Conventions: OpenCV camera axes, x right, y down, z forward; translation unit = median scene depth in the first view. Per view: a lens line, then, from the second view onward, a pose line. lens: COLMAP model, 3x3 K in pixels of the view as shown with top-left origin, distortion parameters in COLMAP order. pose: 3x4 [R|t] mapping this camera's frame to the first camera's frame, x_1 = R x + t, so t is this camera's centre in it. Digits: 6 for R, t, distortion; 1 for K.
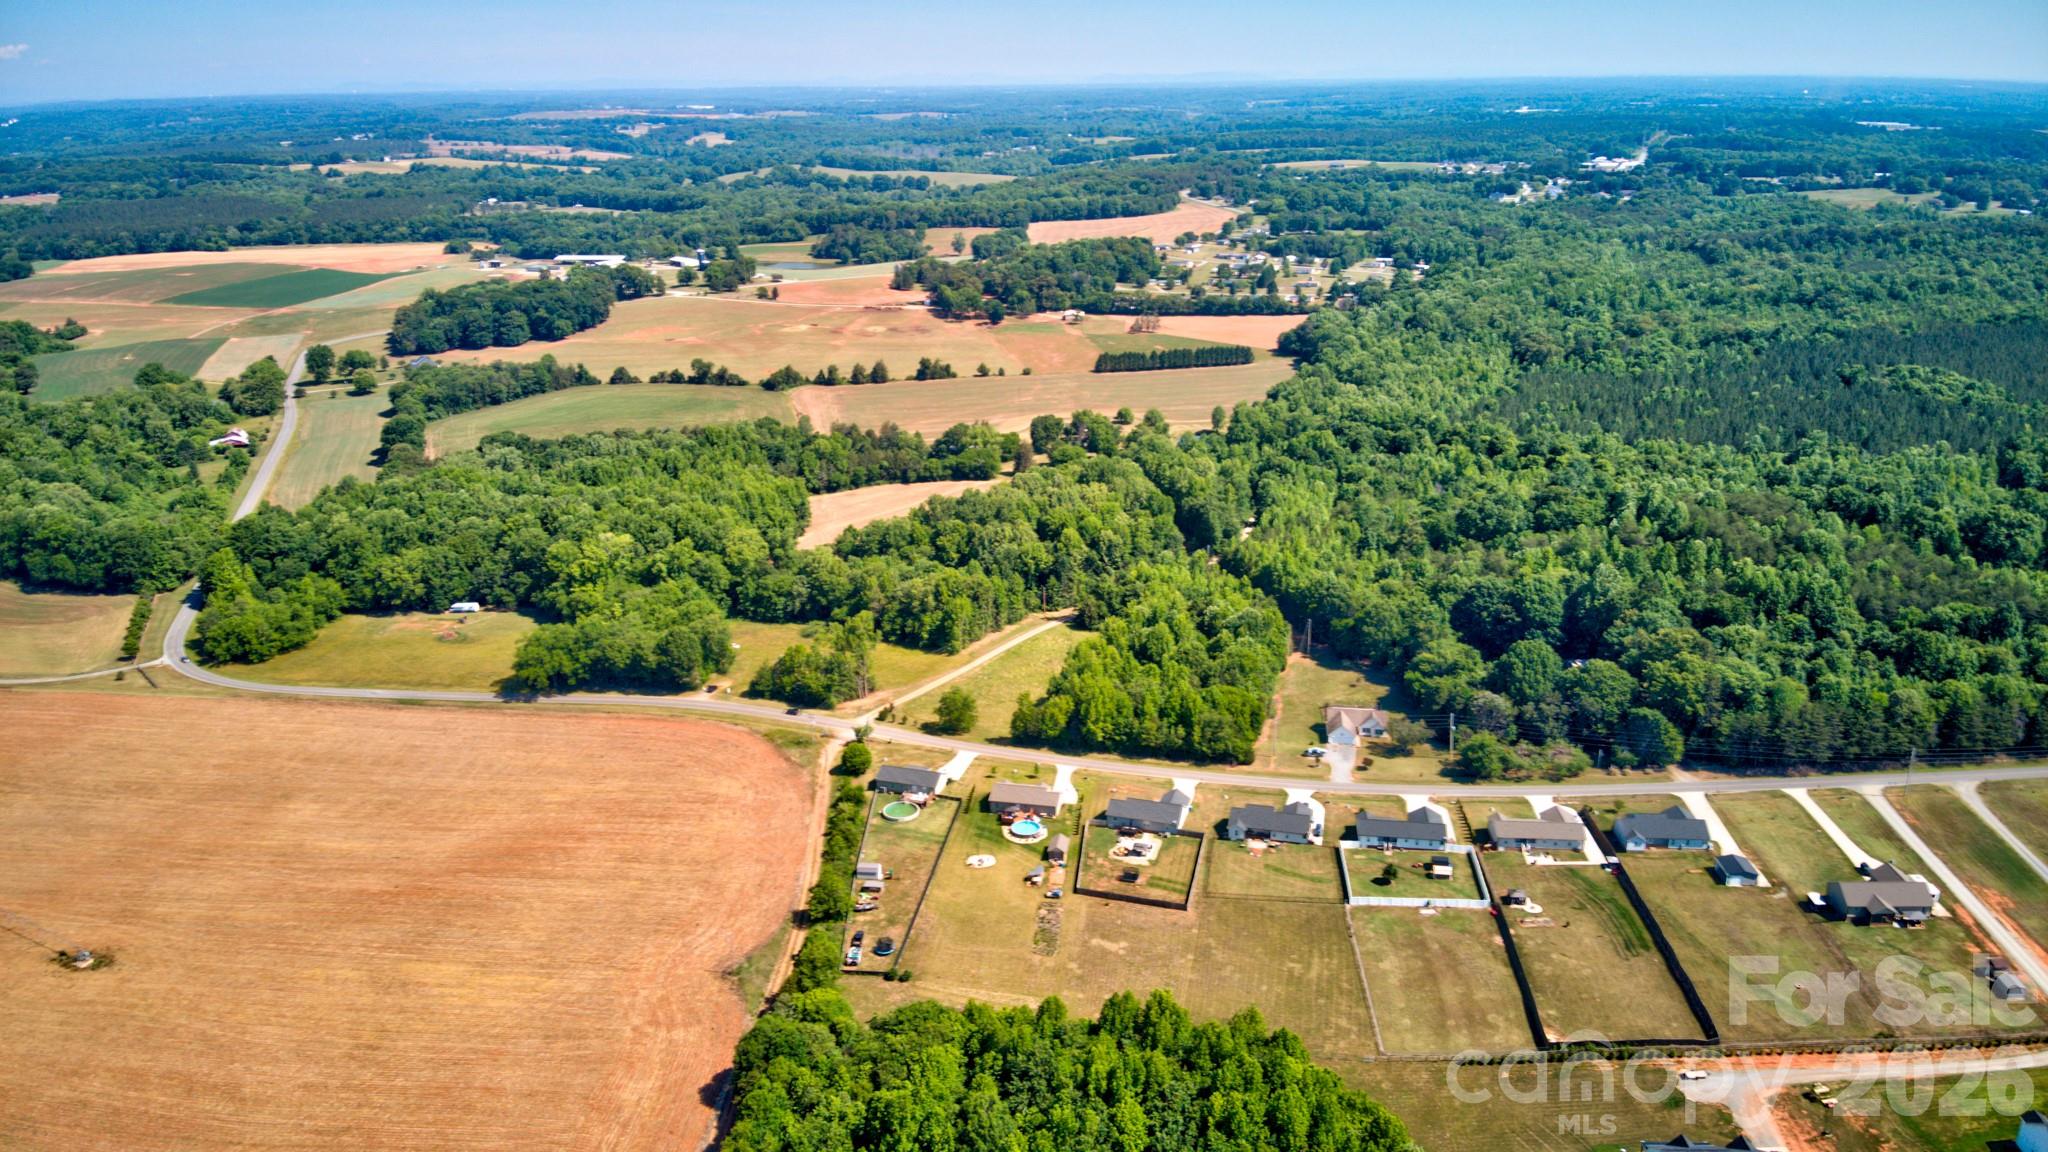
lens RADIAL K [[1472.5, 0, 1015.1], [0, 1472.5, 579.4], [0, 0, 1]] dist [0.203488, -0.412247]
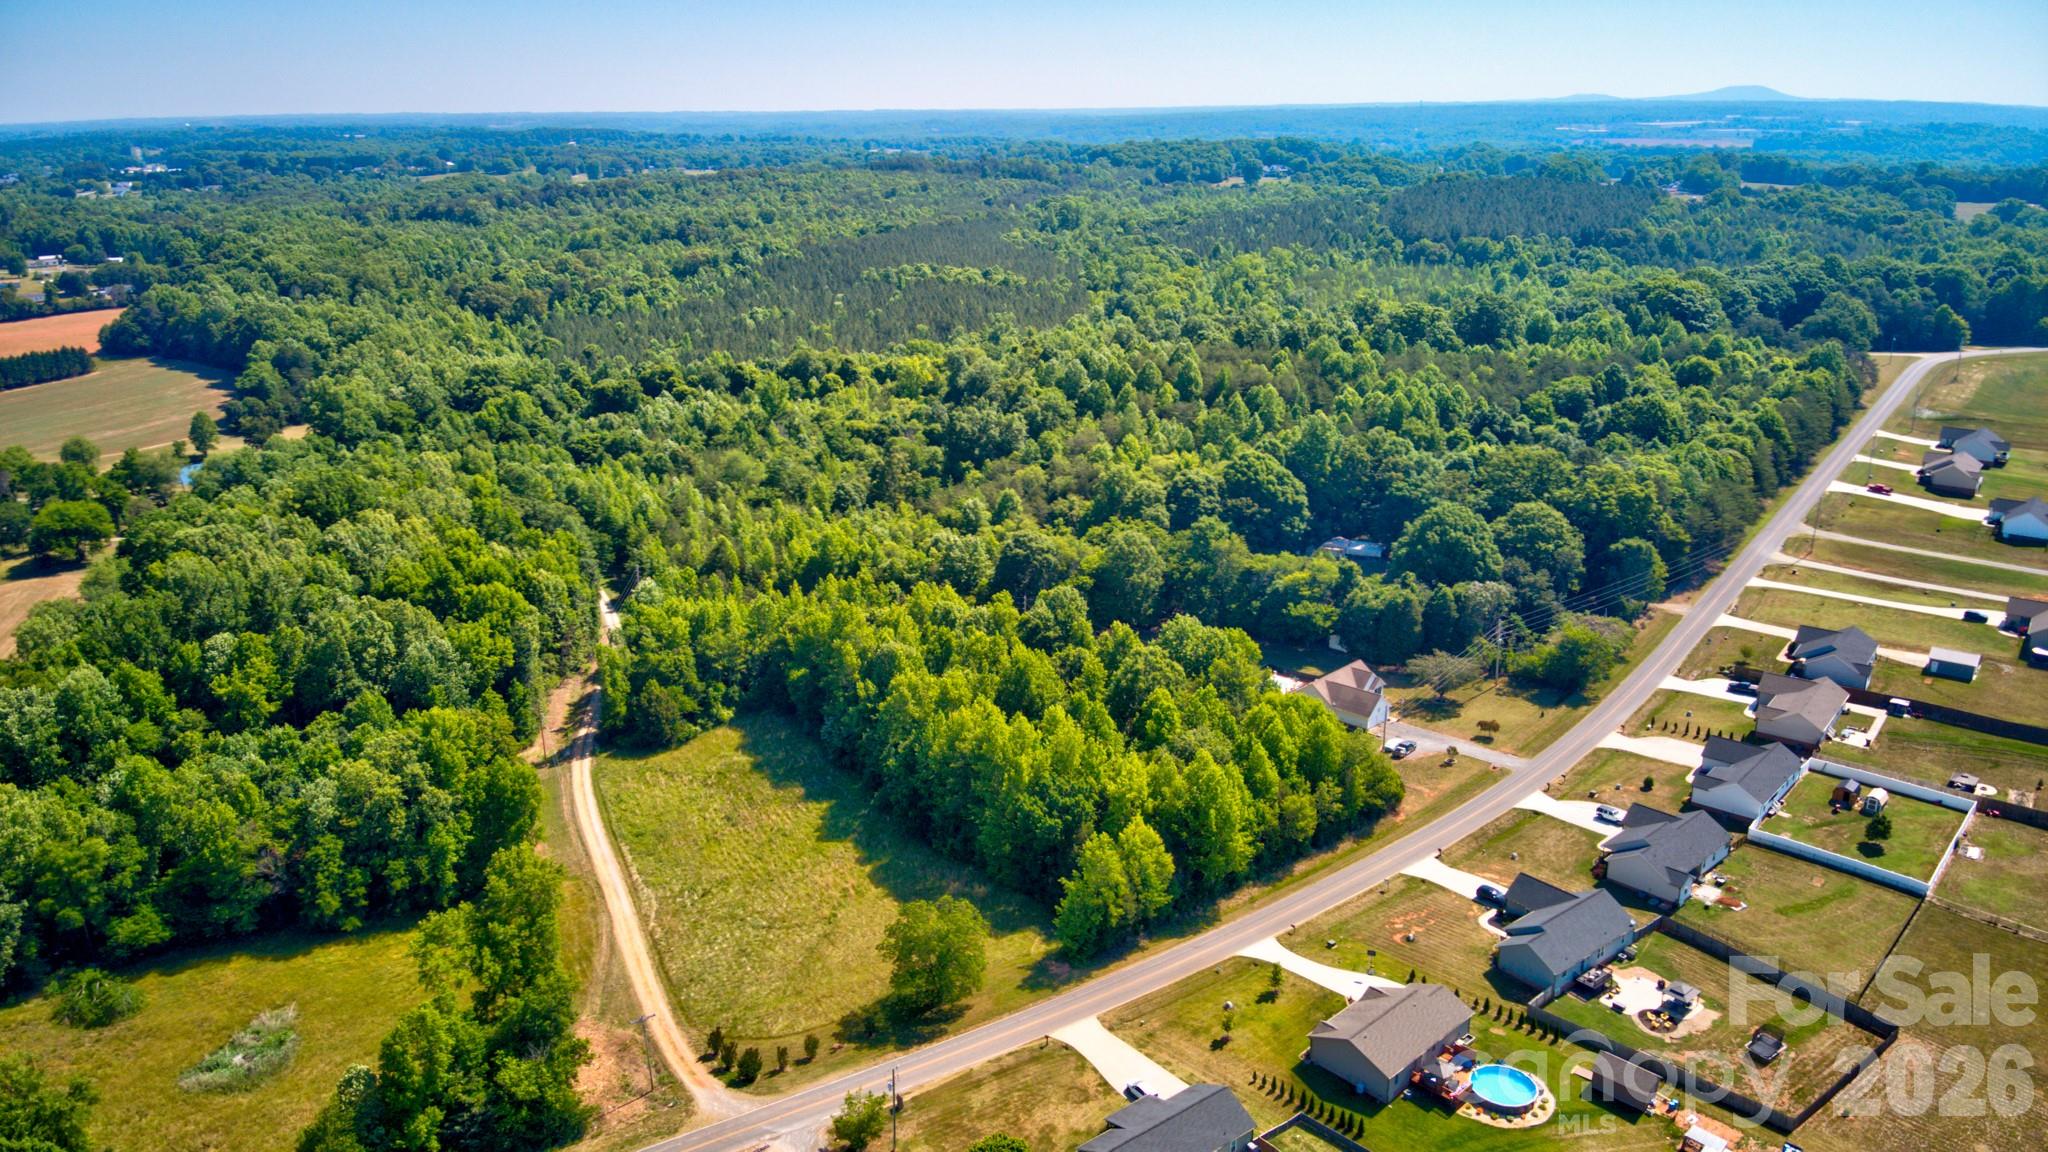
lens RADIAL K [[1480.8, 0, 1014.3], [0, 1480.8, 582.2], [0, 0, 1]] dist [0.122731, -0.225561]
pose [[0.555155, -0.242832, 0.795510, -0.301557], [0.264535, 0.958319, 0.107921, -0.047916], [-0.788559, 0.150527, 0.596252, 0.631018]]
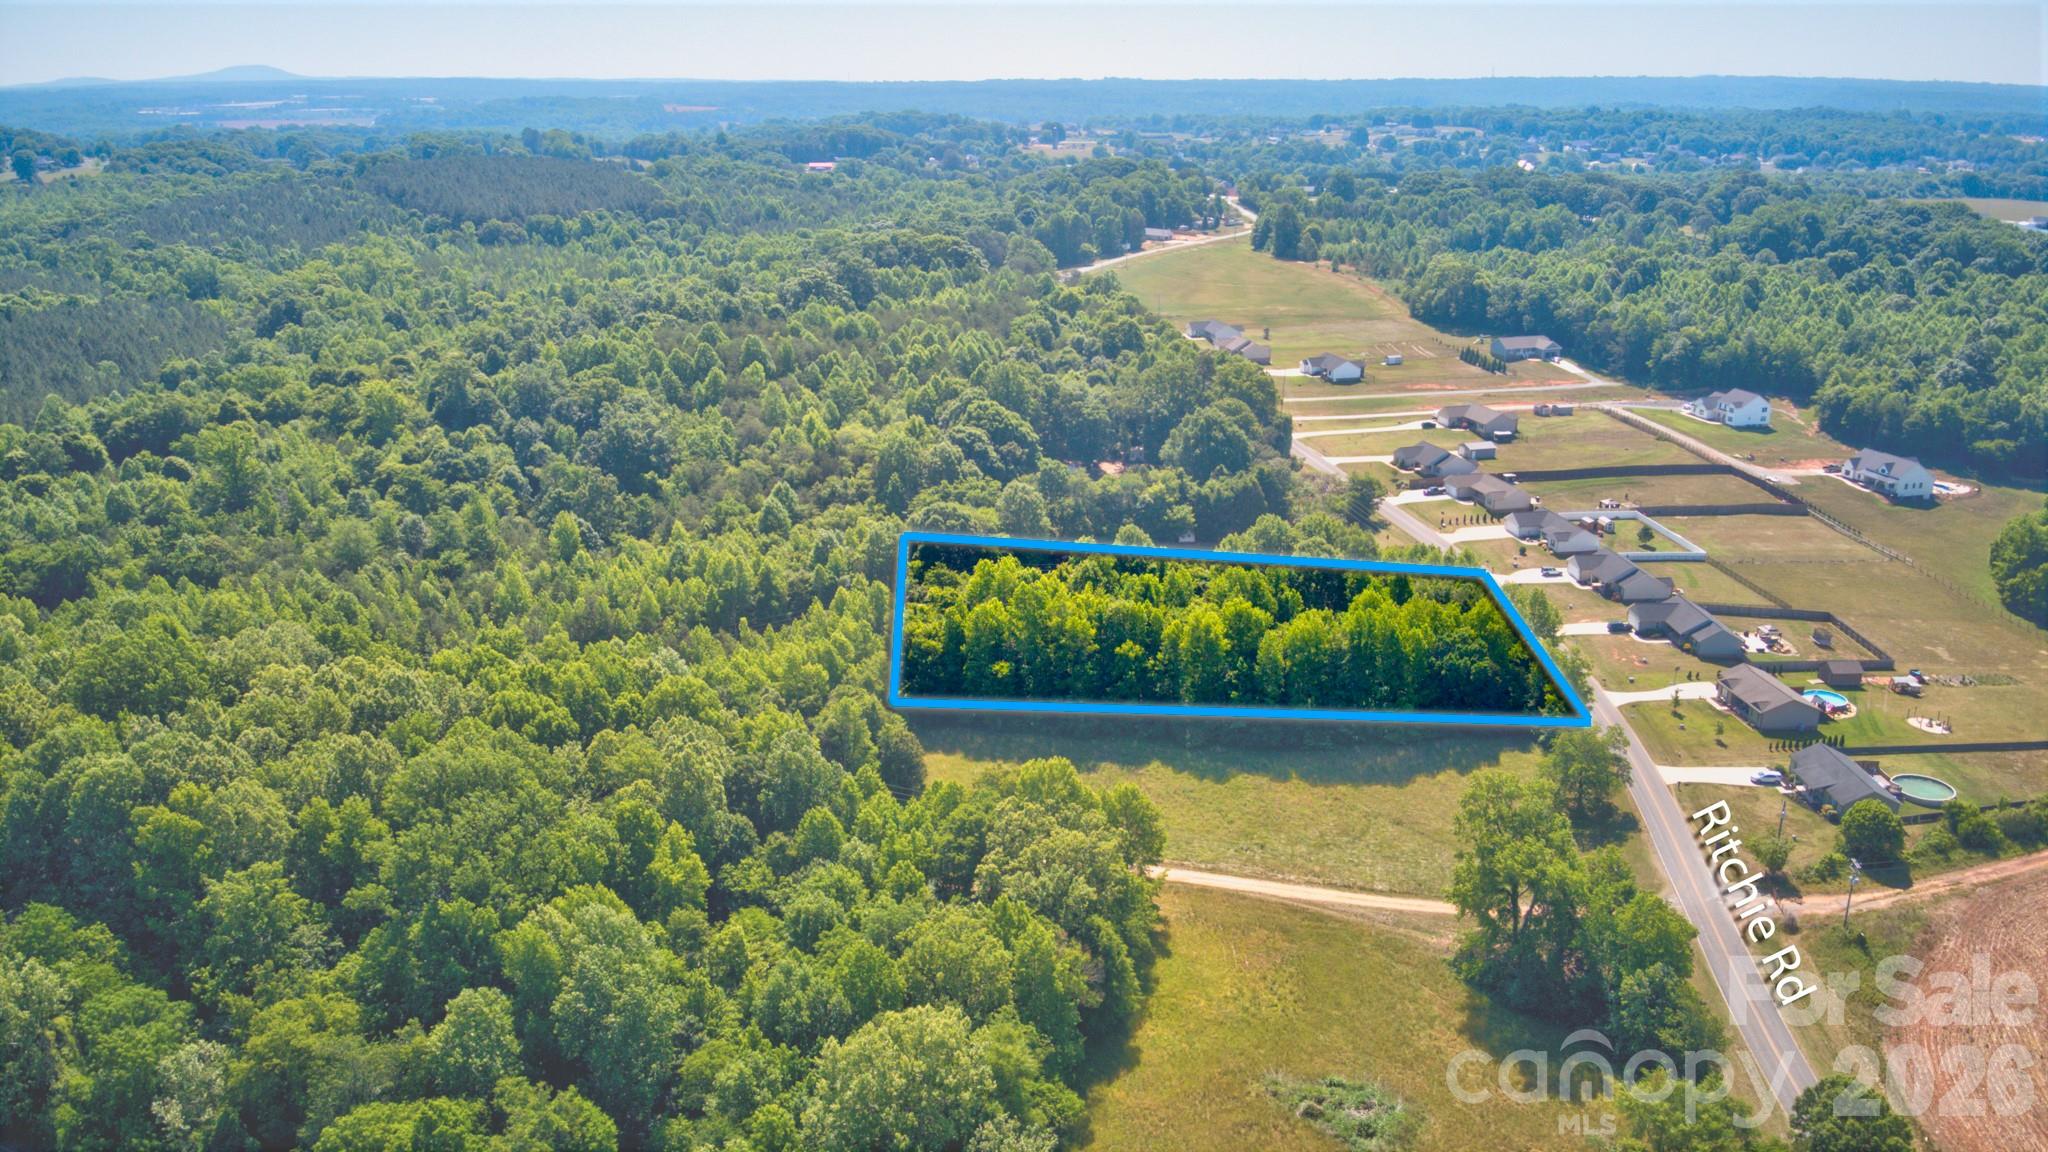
lens RADIAL K [[1480.8, 0, 1014.3], [0, 1480.8, 582.2], [0, 0, 1]] dist [0.122731, -0.225561]
pose [[-0.310801, -0.282371, 0.907562, -0.380334], [0.300225, 0.876801, 0.375614, -0.198927], [-0.901813, 0.389214, -0.187736, 1.121862]]
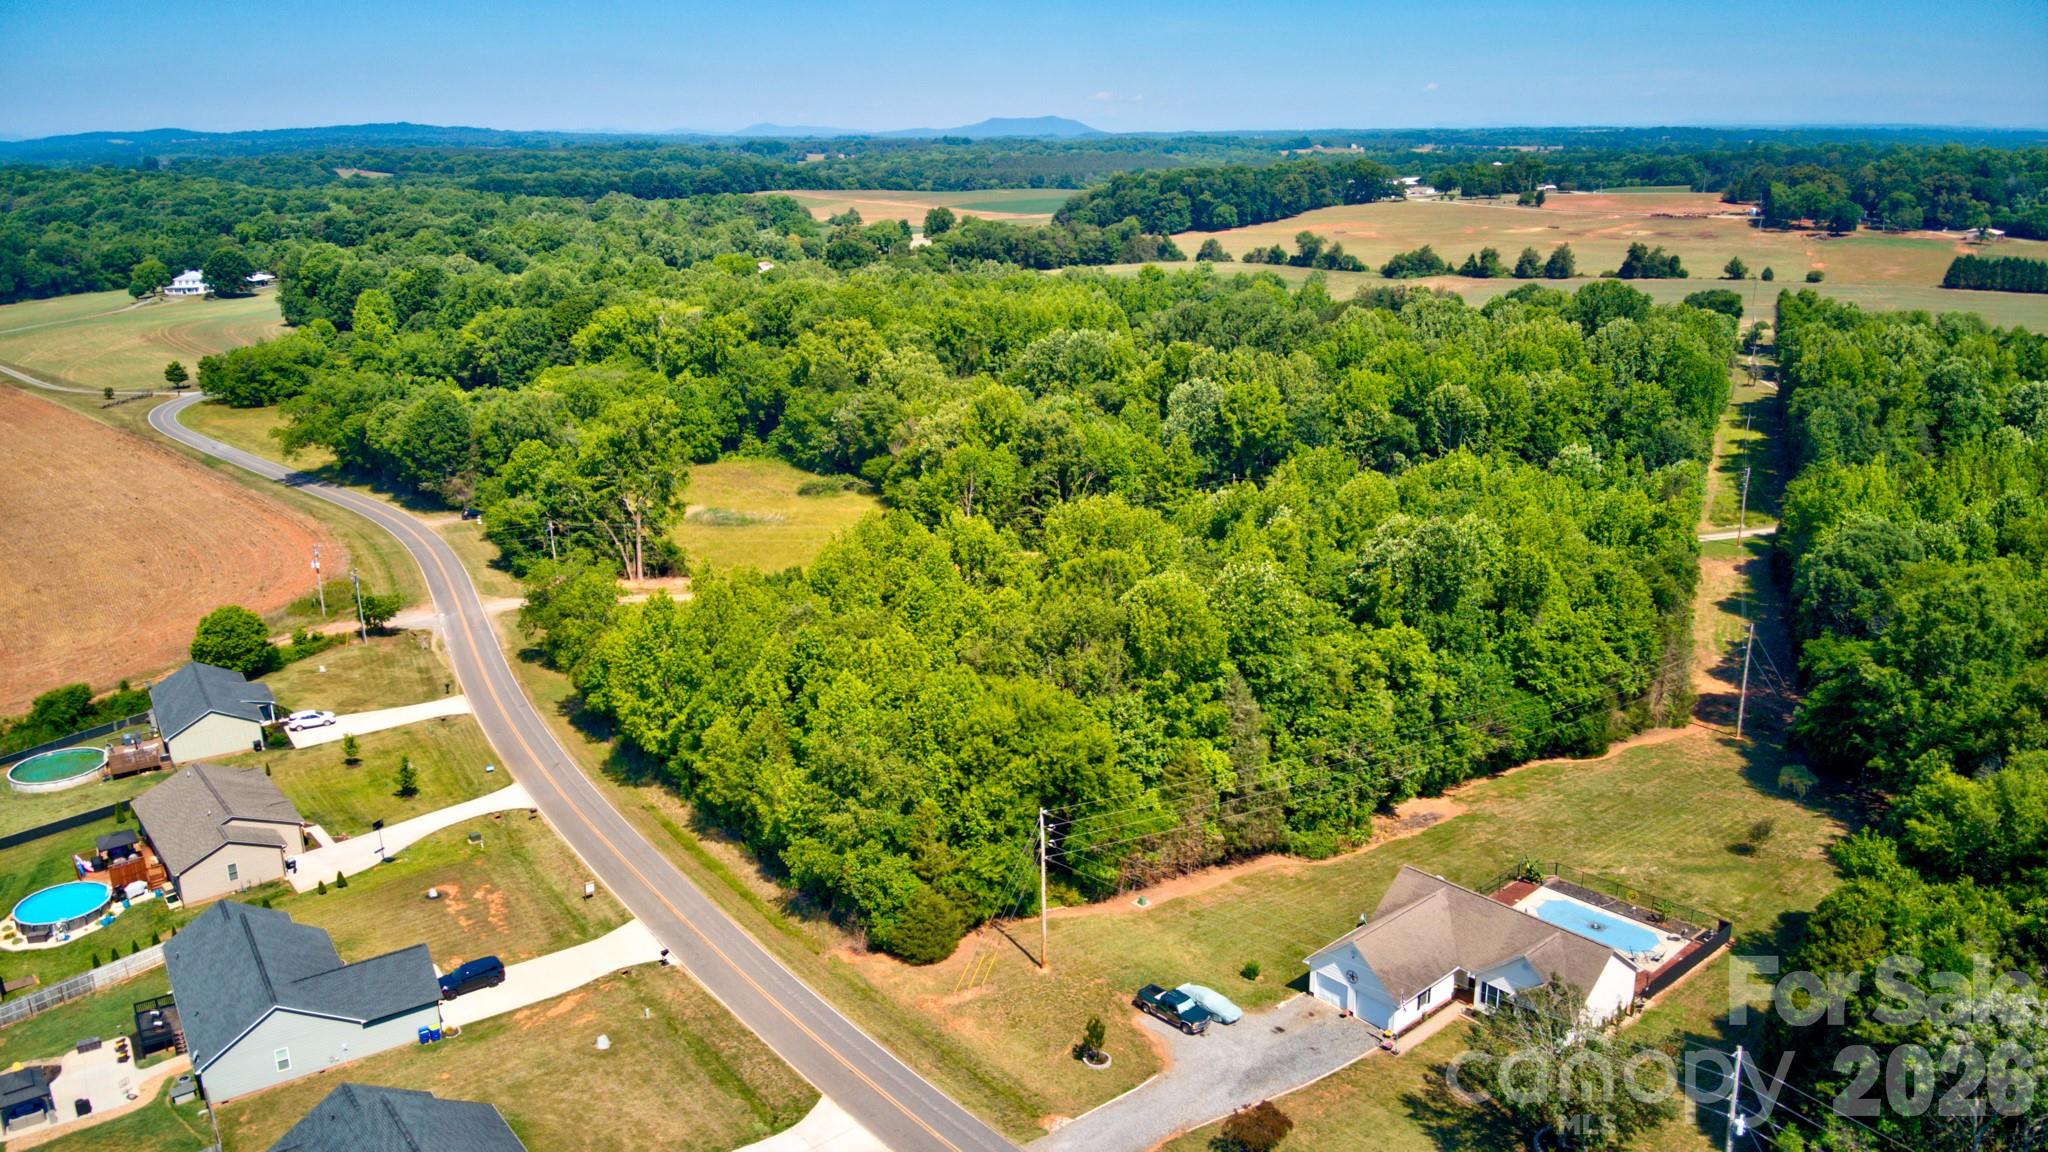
lens RADIAL K [[1480.8, 0, 1014.3], [0, 1480.8, 582.2], [0, 0, 1]] dist [0.122731, -0.225561]
pose [[0.784658, 0.181714, -0.592699, 0.264672], [-0.196771, 0.979639, 0.039846, 0.035965], [0.587872, 0.085361, 0.804438, 0.654467]]
